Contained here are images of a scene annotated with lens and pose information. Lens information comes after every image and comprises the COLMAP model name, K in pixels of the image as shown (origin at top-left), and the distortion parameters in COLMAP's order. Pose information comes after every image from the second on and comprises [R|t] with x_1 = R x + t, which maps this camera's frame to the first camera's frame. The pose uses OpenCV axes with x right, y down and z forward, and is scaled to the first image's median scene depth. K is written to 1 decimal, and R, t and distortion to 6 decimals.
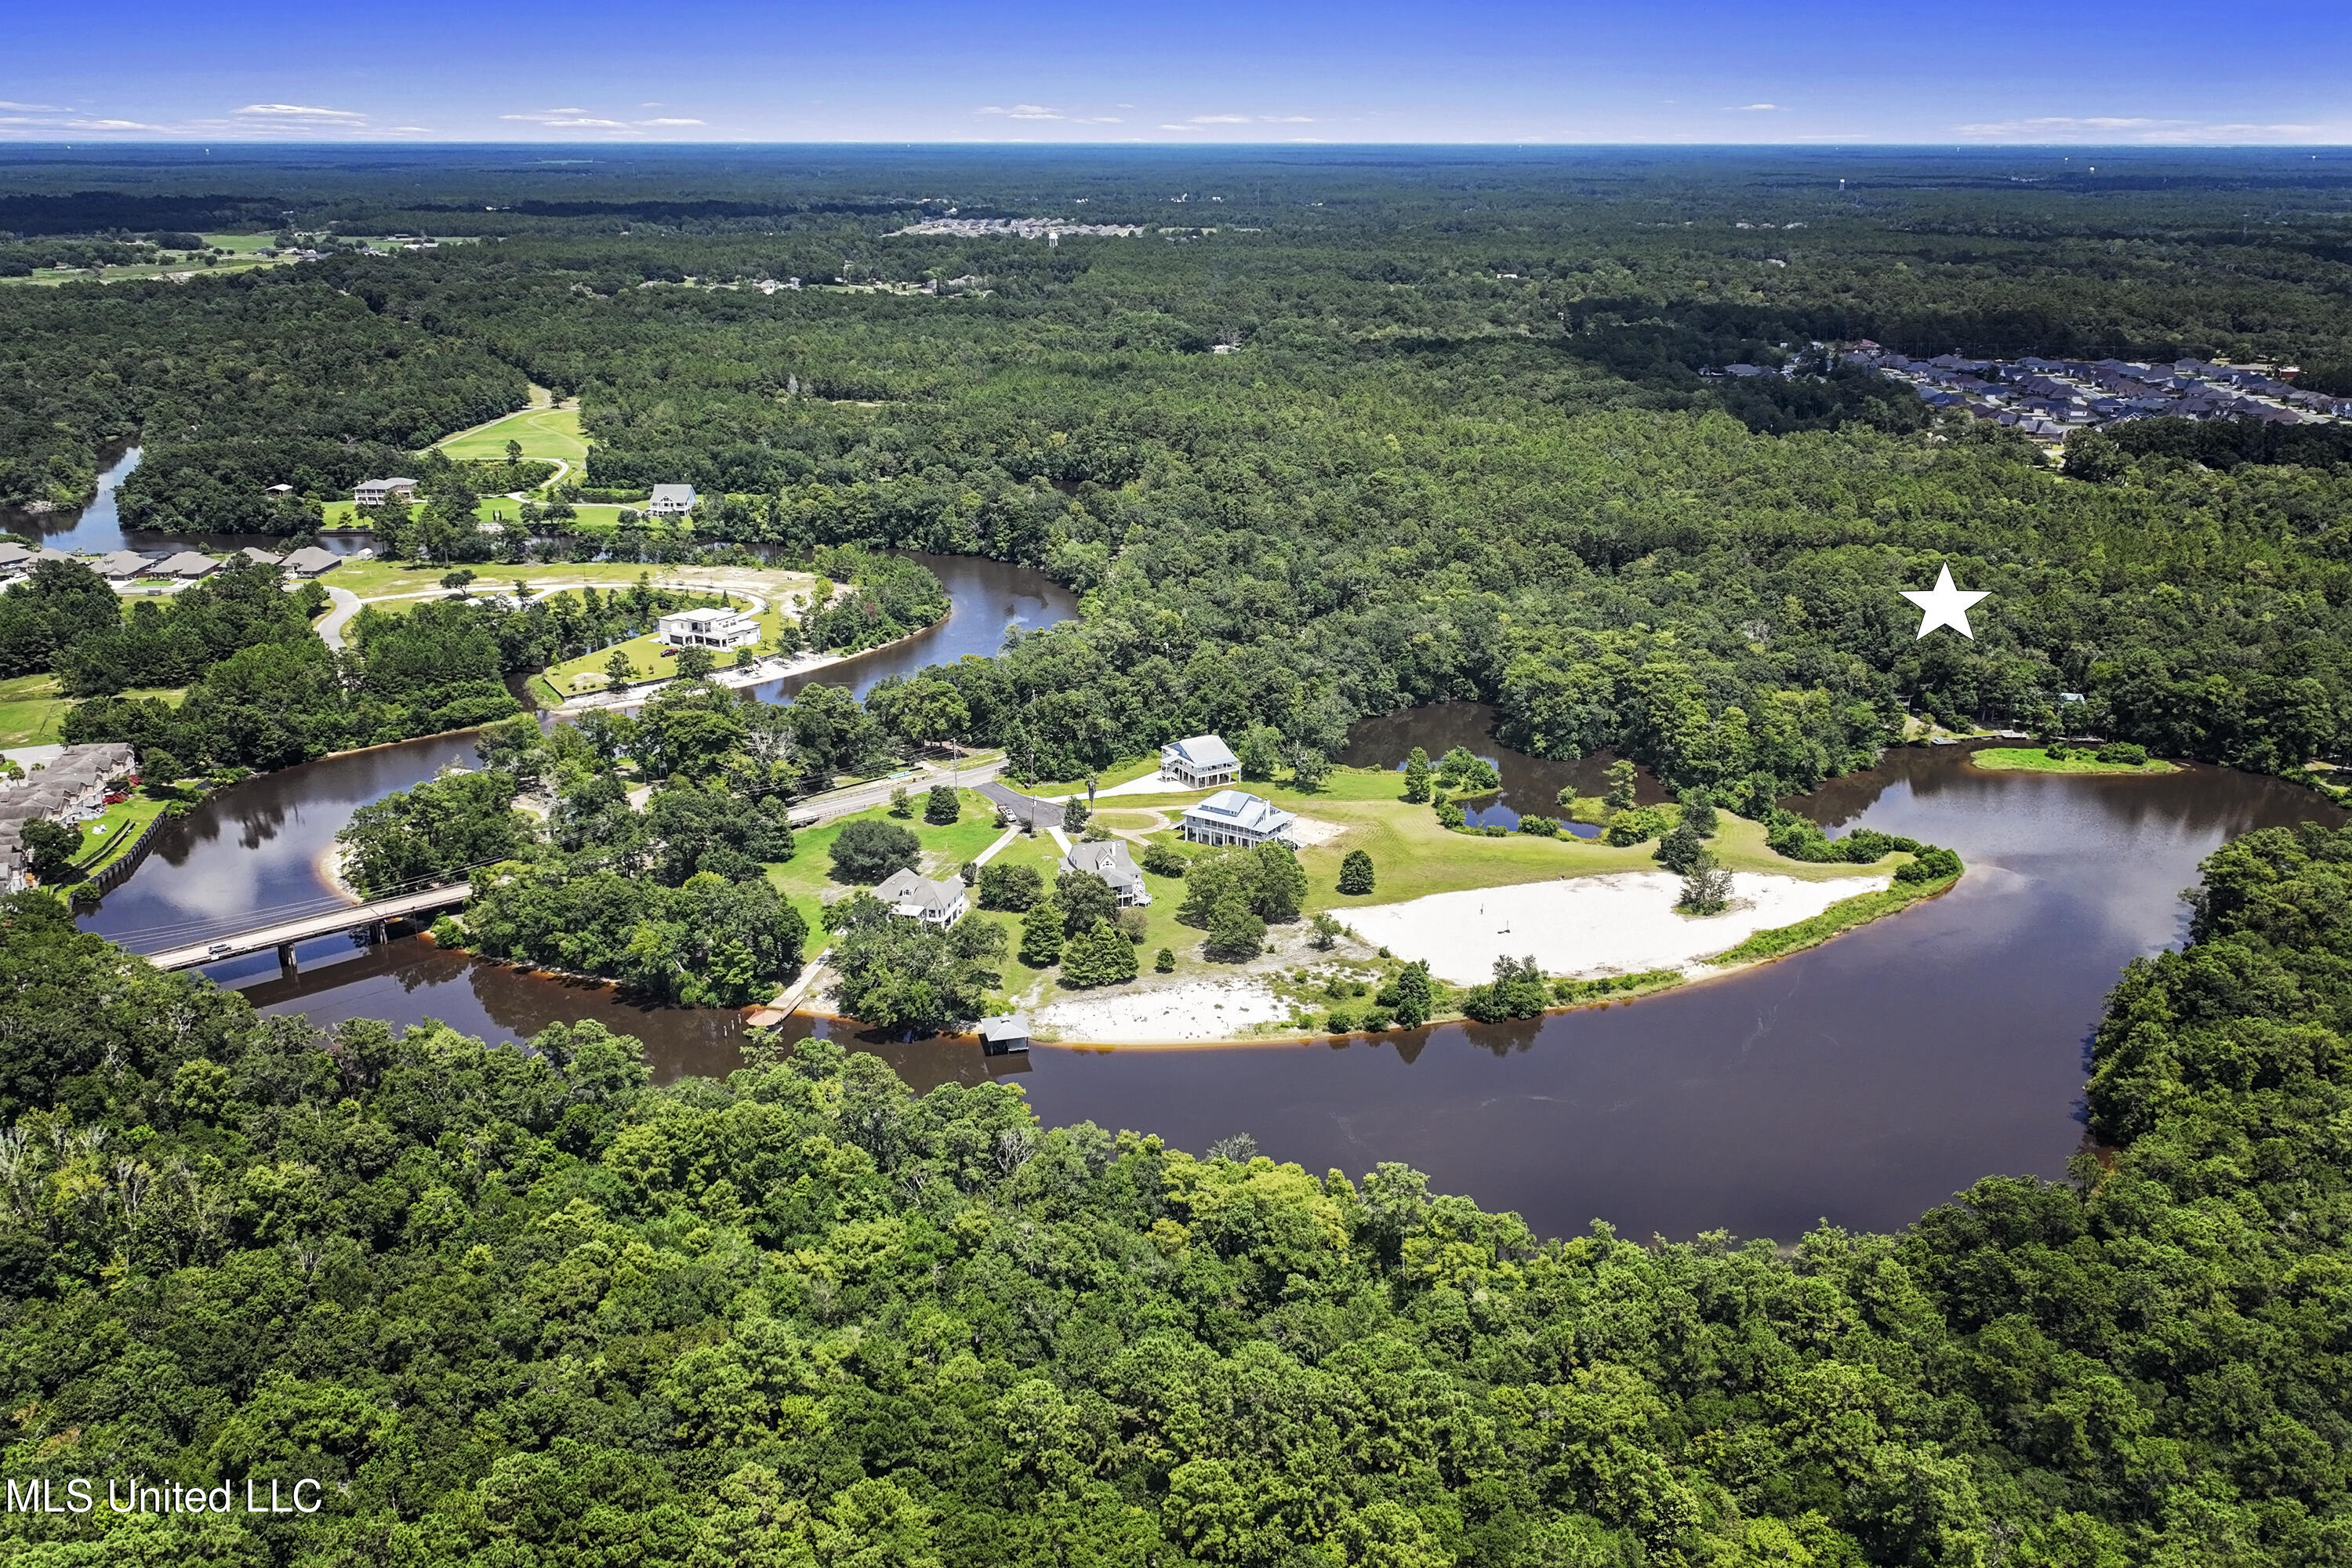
lens RADIAL K [[1958.4, 0, 1176.7], [0, 1958.4, 769.9], [0, 0, 1]] dist [0.001313, 0.007384]
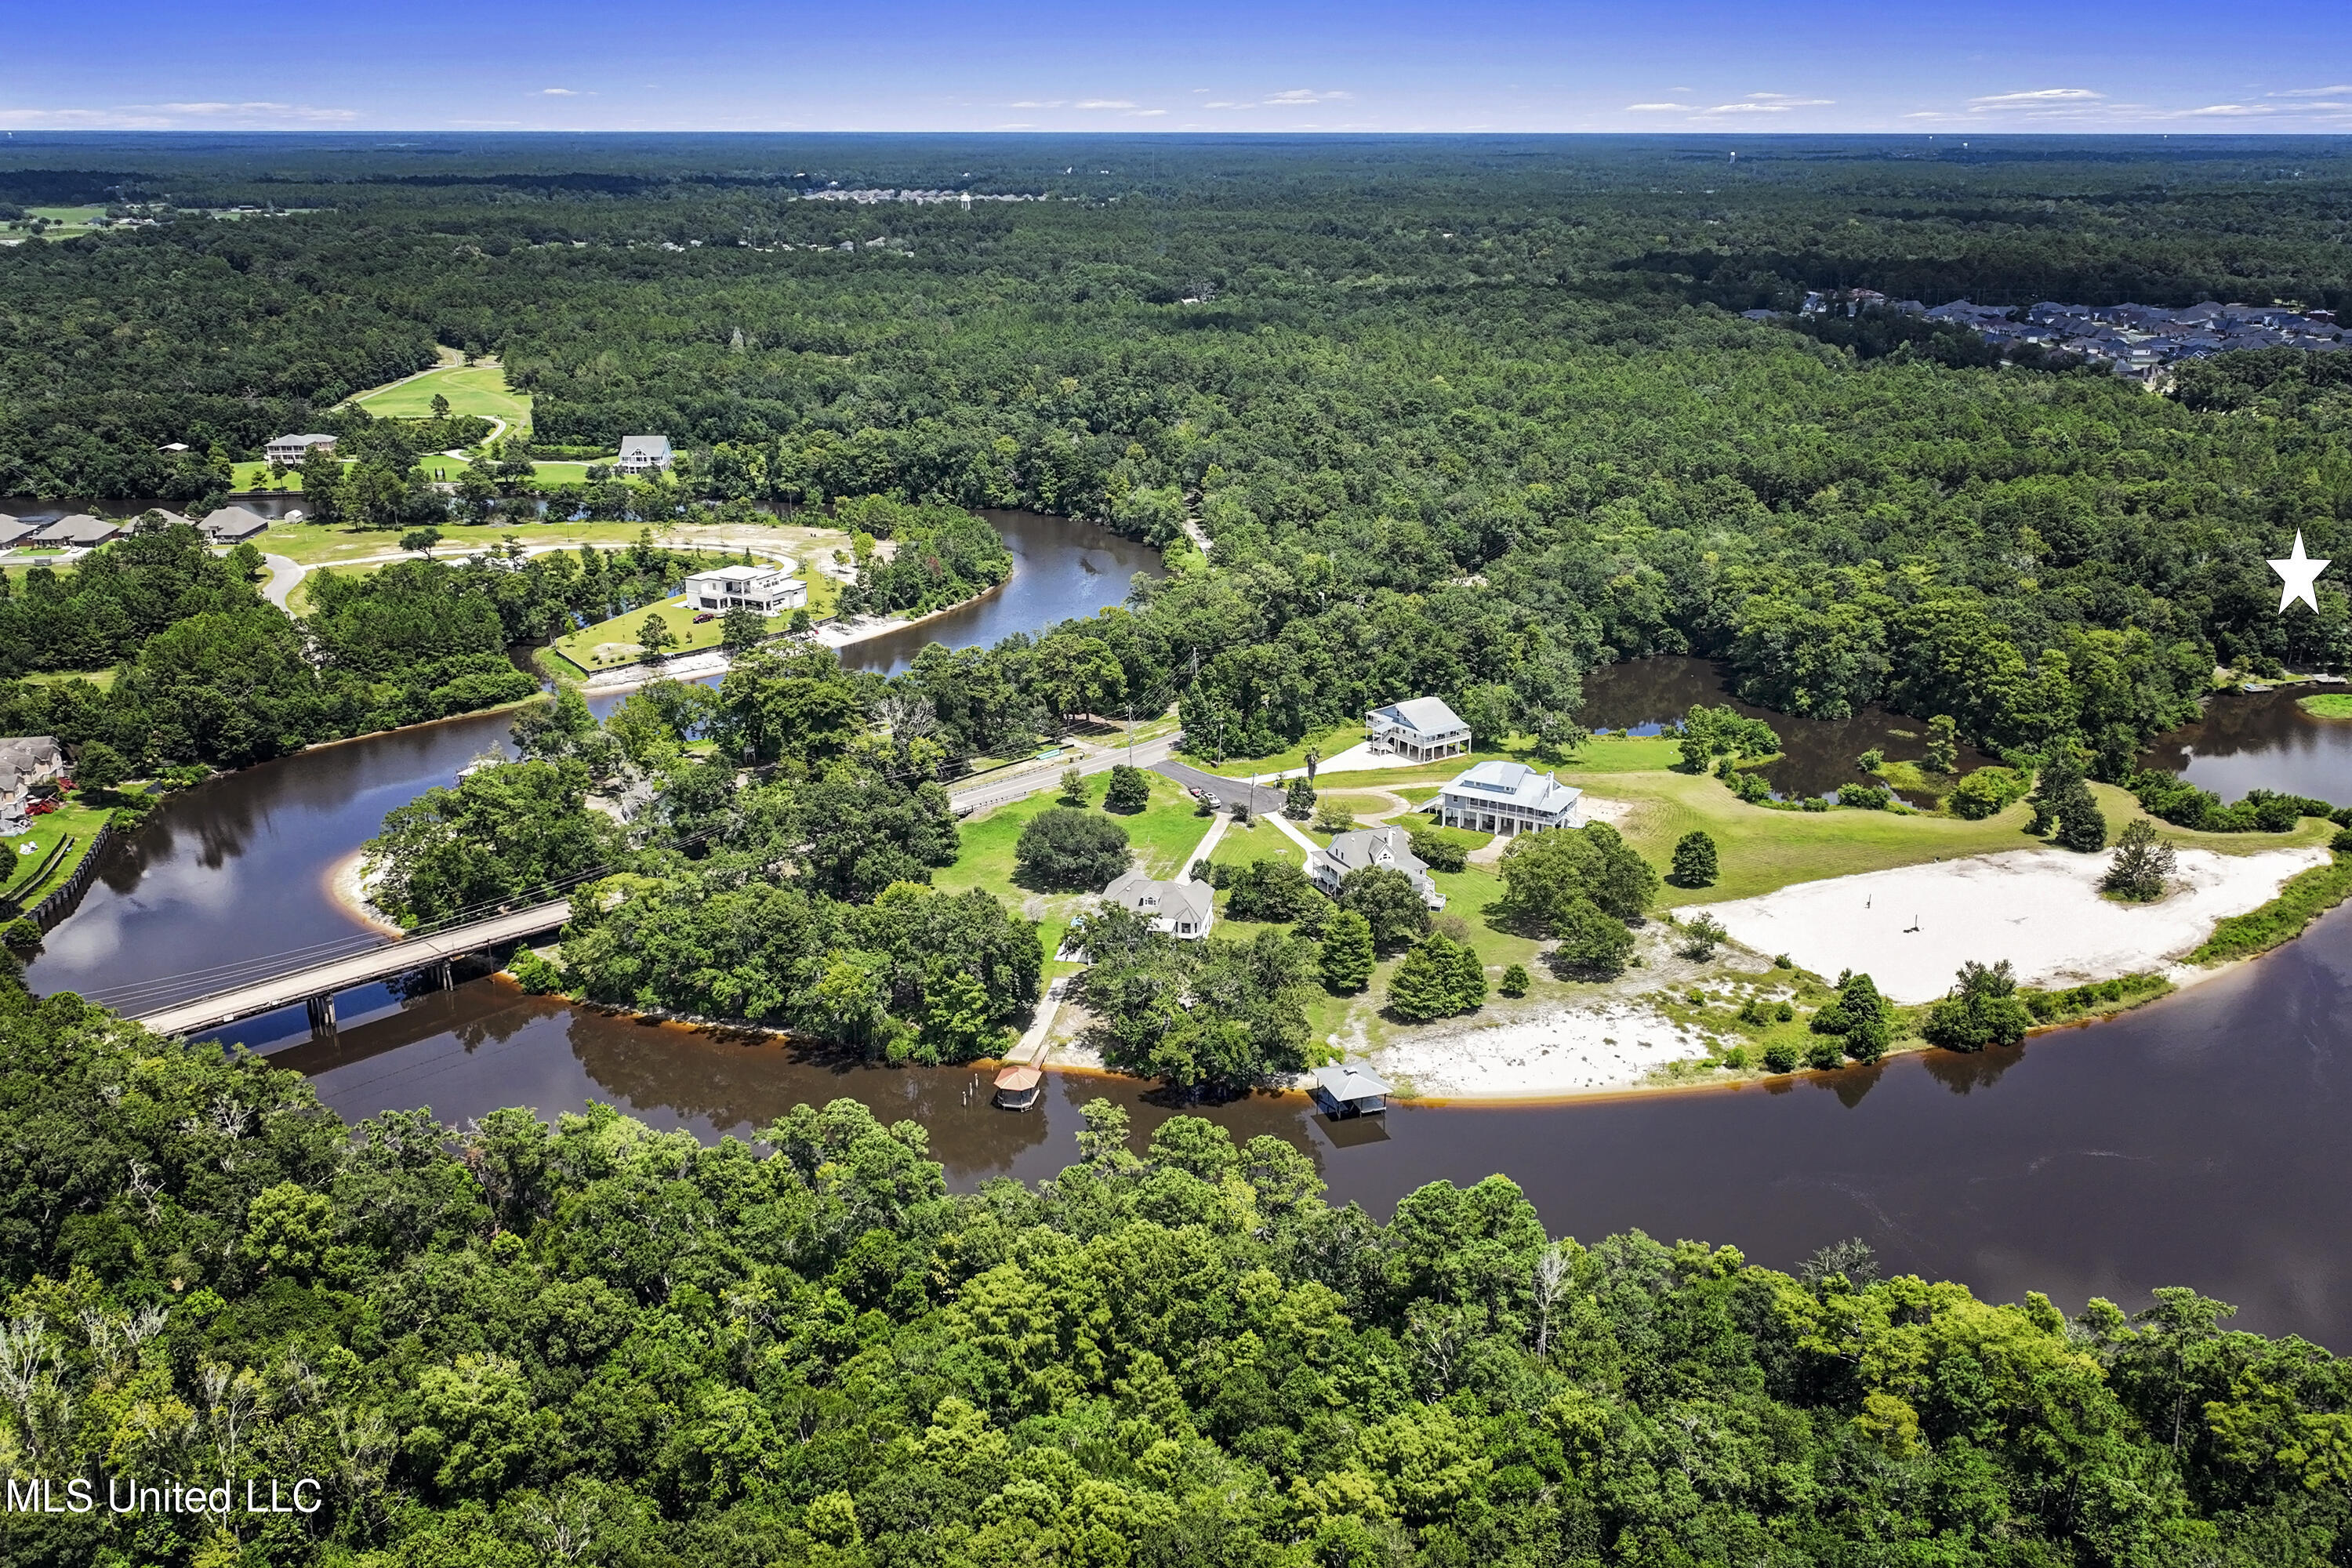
lens RADIAL K [[1958.4, 0, 1175.7], [0, 1958.4, 829.1], [0, 0, 1]] dist [0.001313, 0.007384]
pose [[0.997431, -0.025877, 0.066798, -0.139204], [0.023704, 0.999170, 0.033122, 0.007501], [-0.067600, -0.031453, 0.997217, 0.188269]]
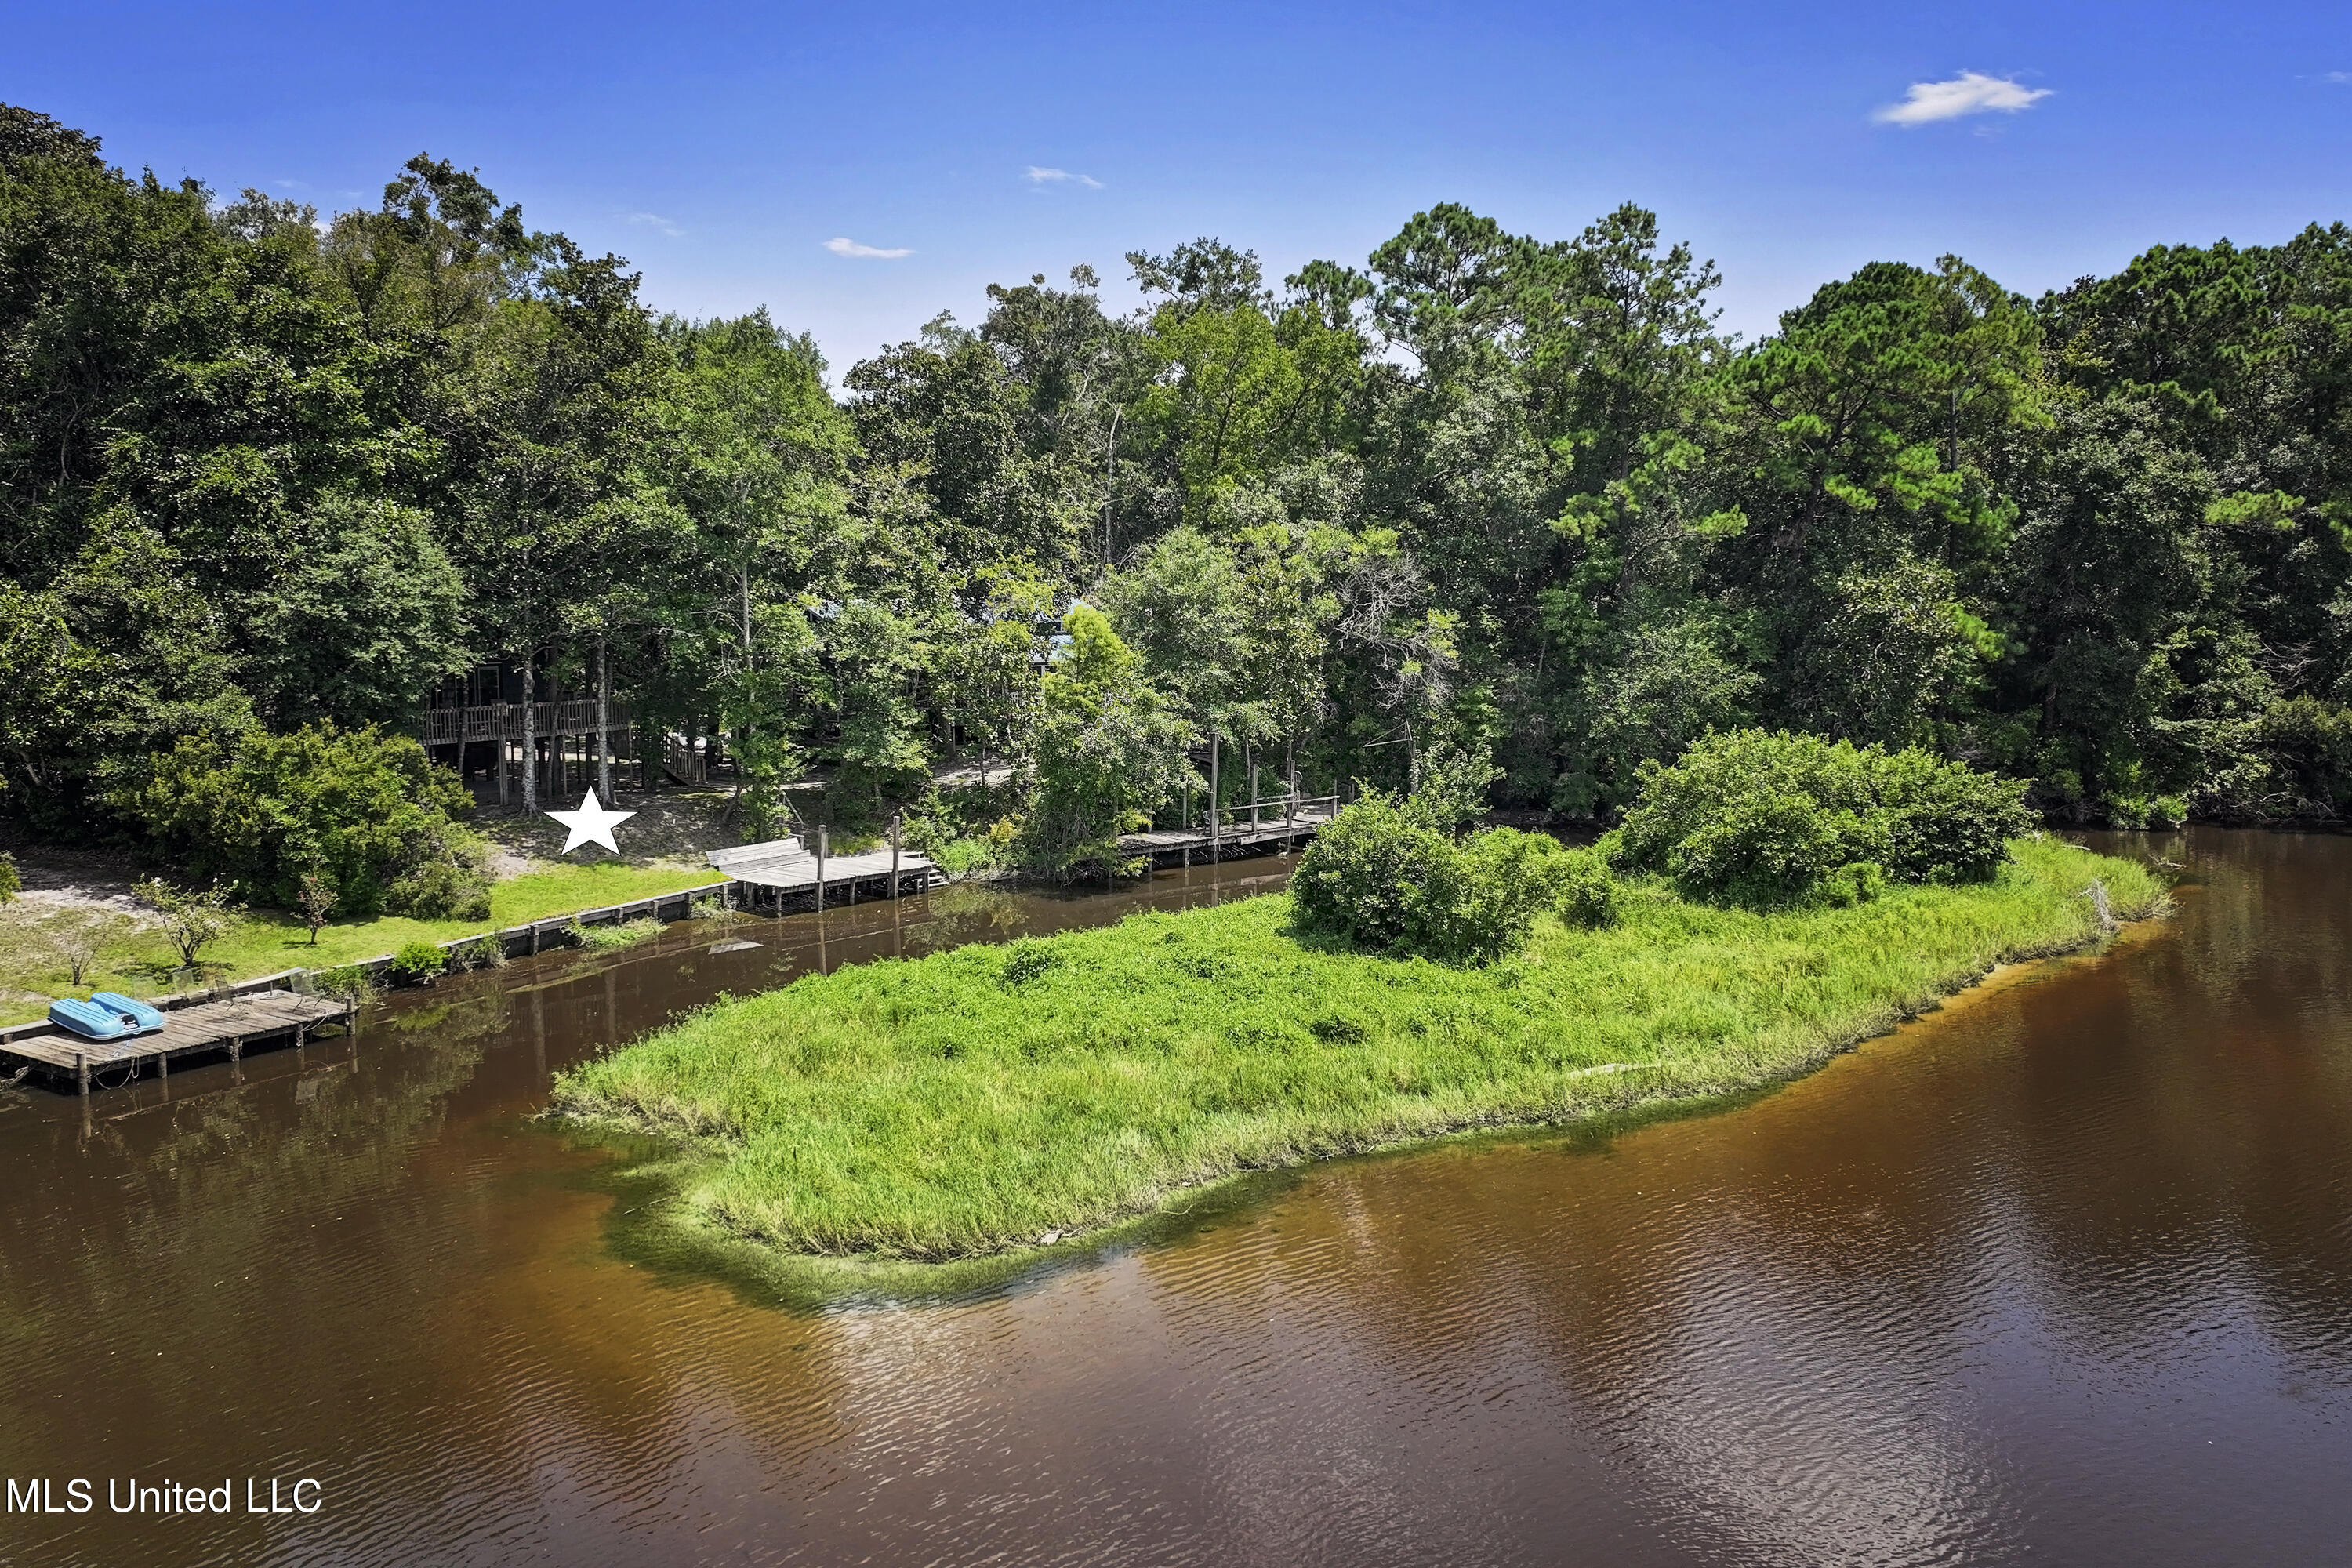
lens RADIAL K [[1958.4, 0, 1181.6], [0, 1958.4, 771.4], [0, 0, 1]] dist [0.001313, 0.007384]
pose [[0.681251, -0.082184, 0.727422, 0.376479], [0.223711, 0.969514, -0.099976, -0.007673], [-0.697030, 0.230841, 0.678868, 0.950024]]
